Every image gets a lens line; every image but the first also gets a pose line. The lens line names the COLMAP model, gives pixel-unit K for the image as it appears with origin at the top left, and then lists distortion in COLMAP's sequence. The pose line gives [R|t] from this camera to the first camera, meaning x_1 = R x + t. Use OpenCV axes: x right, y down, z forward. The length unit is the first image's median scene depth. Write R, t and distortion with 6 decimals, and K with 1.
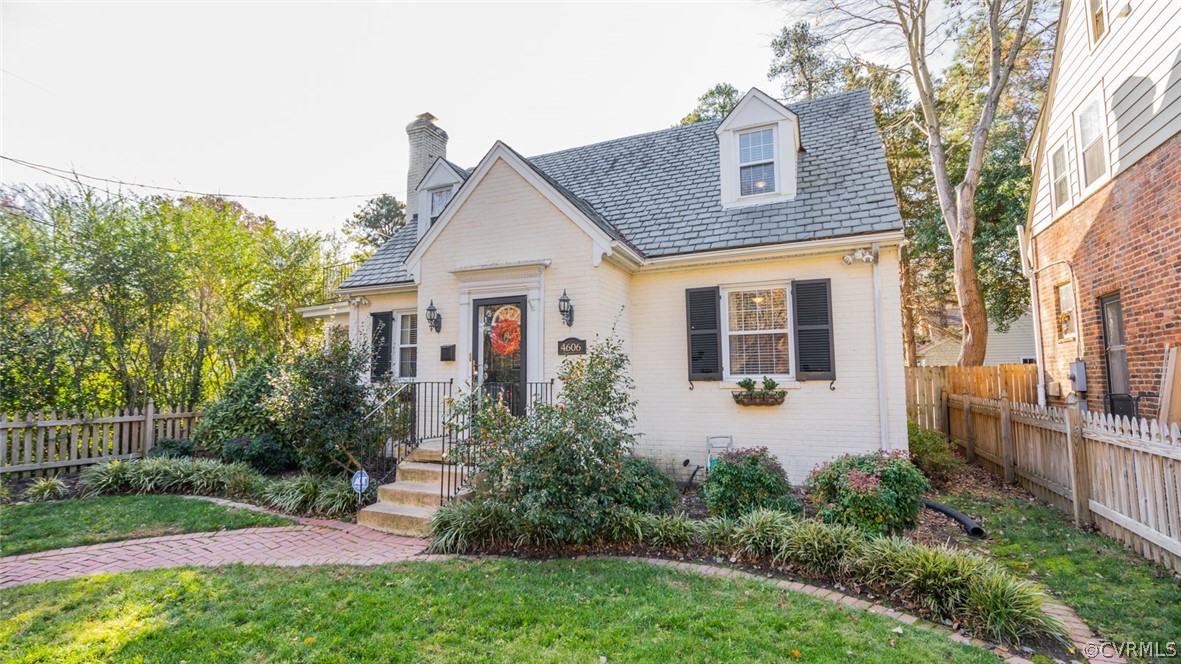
lens RADIAL K [[528.9, 0, 590.5], [0, 528.9, 332.0], [0, 0, 1]] dist [-0.002483, -0.000751]
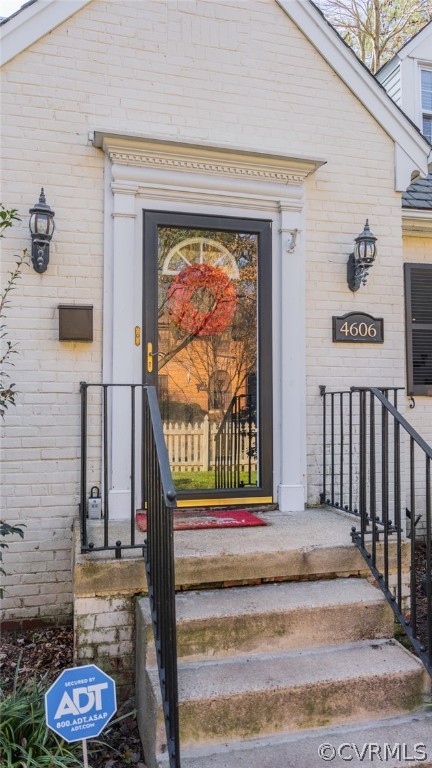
lens RADIAL K [[562.4, 0, 216.0], [0, 562.4, 384.0], [0, 0, 1]] dist [0.008544, 0.002433]
pose [[0.780104, 0.027617, 0.625040, -0.488722], [-0.056283, 0.998072, 0.026148, 0.074462], [-0.623113, -0.055577, 0.780155, 0.597996]]
